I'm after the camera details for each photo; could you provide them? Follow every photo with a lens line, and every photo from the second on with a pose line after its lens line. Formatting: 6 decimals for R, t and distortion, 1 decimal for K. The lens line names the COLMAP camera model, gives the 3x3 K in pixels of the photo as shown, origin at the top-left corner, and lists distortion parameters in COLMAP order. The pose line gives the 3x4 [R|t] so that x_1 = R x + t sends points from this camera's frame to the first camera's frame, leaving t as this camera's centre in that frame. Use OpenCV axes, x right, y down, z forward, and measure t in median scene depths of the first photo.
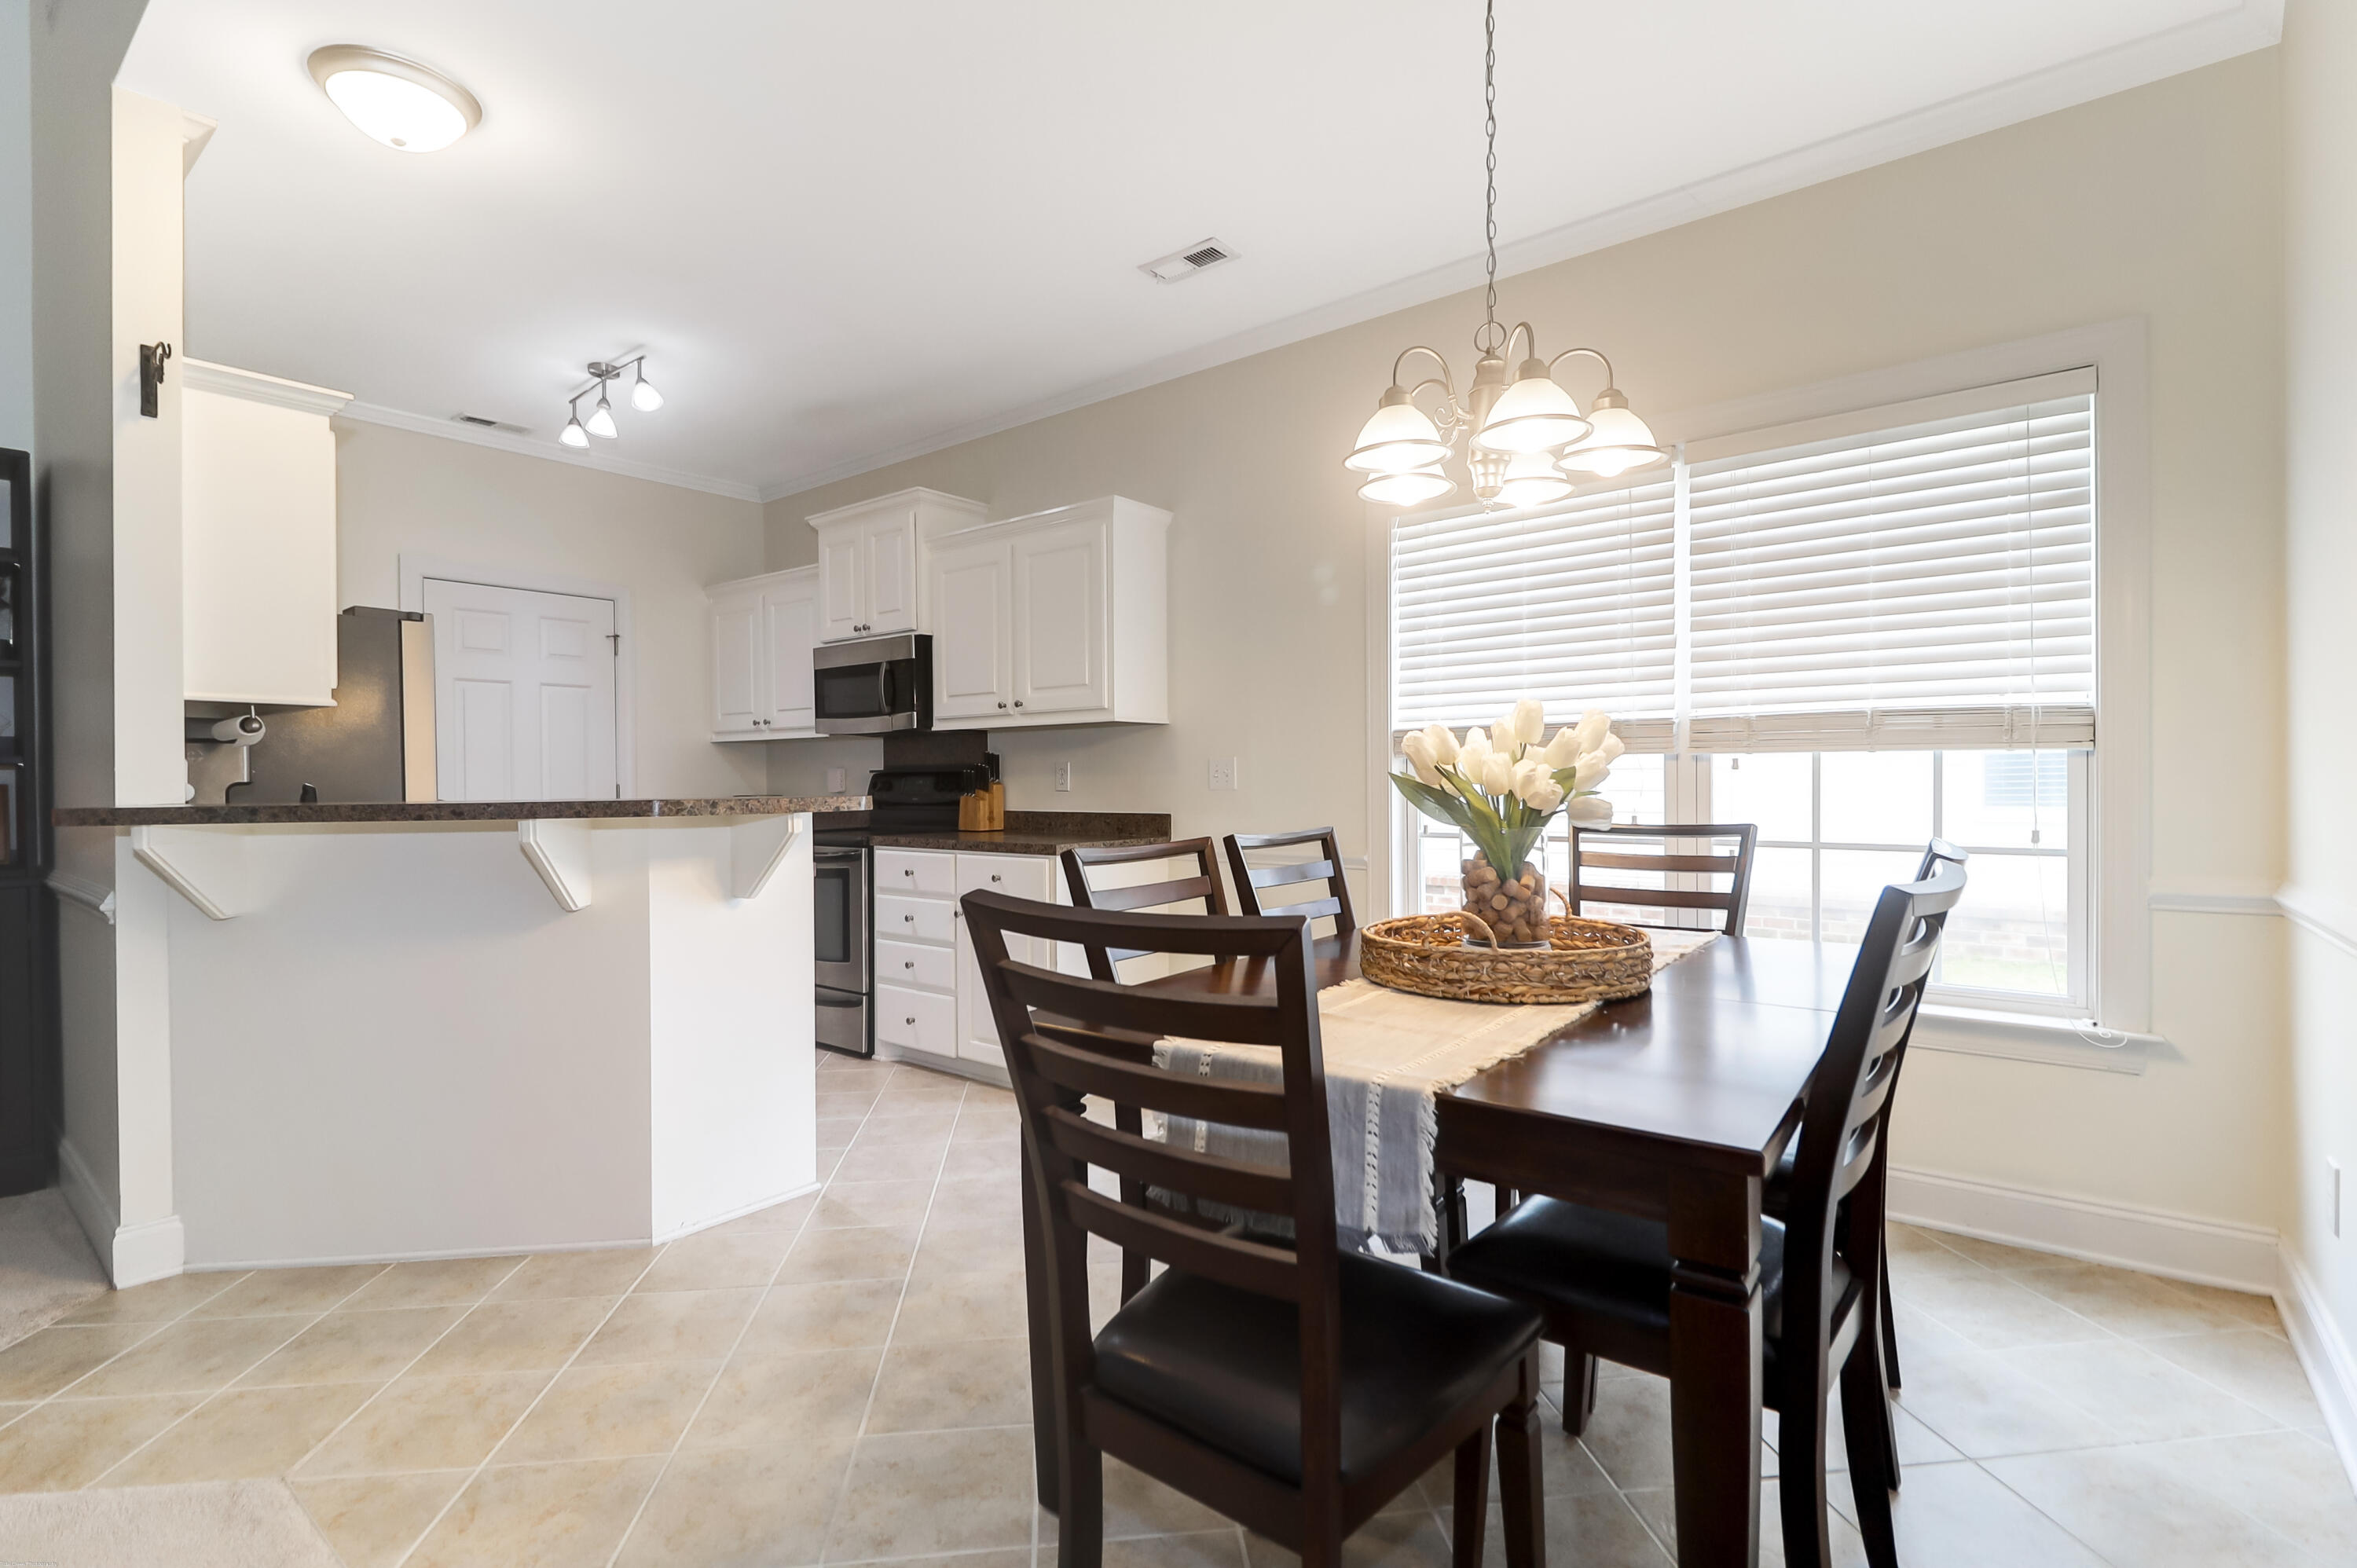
lens RADIAL K [[1095.5, 0, 1183.2], [0, 1095.5, 783.7], [0, 0, 1]] dist [-0.001273, -0.001044]
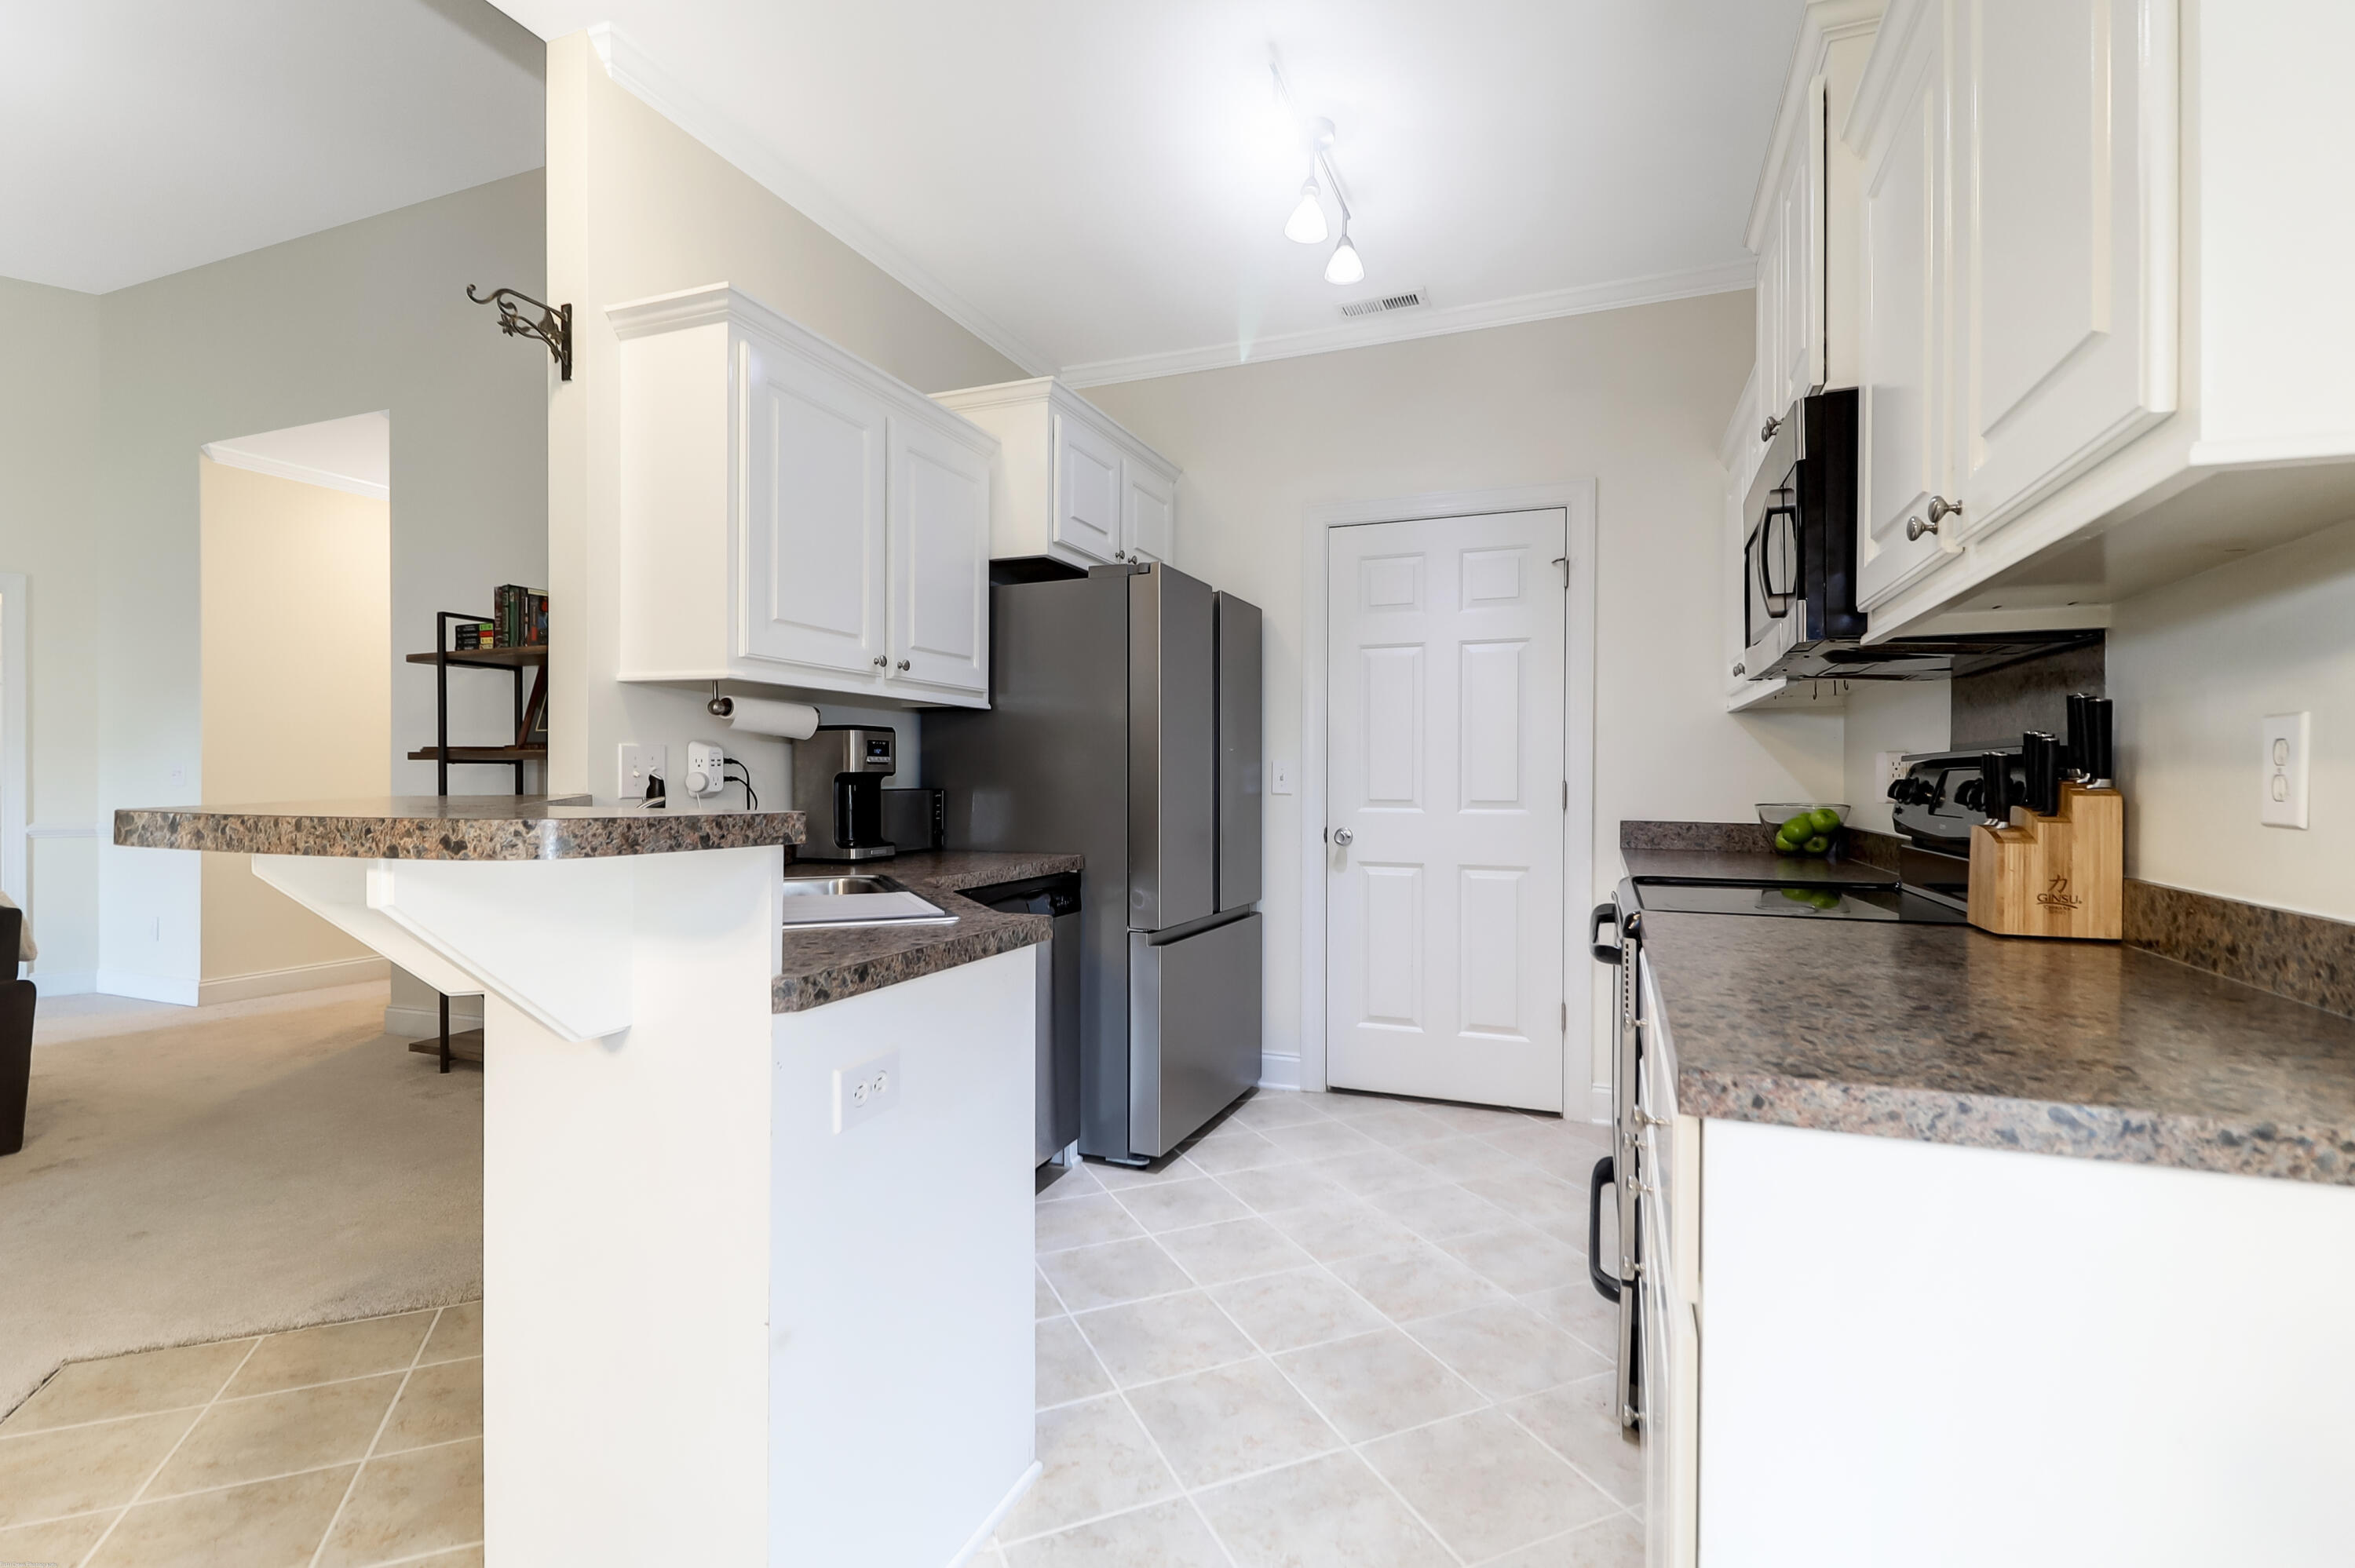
lens RADIAL K [[1094.4, 0, 1182.2], [0, 1094.4, 783.7], [0, 0, 1]] dist [-0.001273, -0.001044]
pose [[0.292366, 0.012892, -0.956219, 0.108841], [-0.010849, 0.999889, 0.010164, -0.005677], [0.956245, 0.007402, 0.292474, 1.239566]]
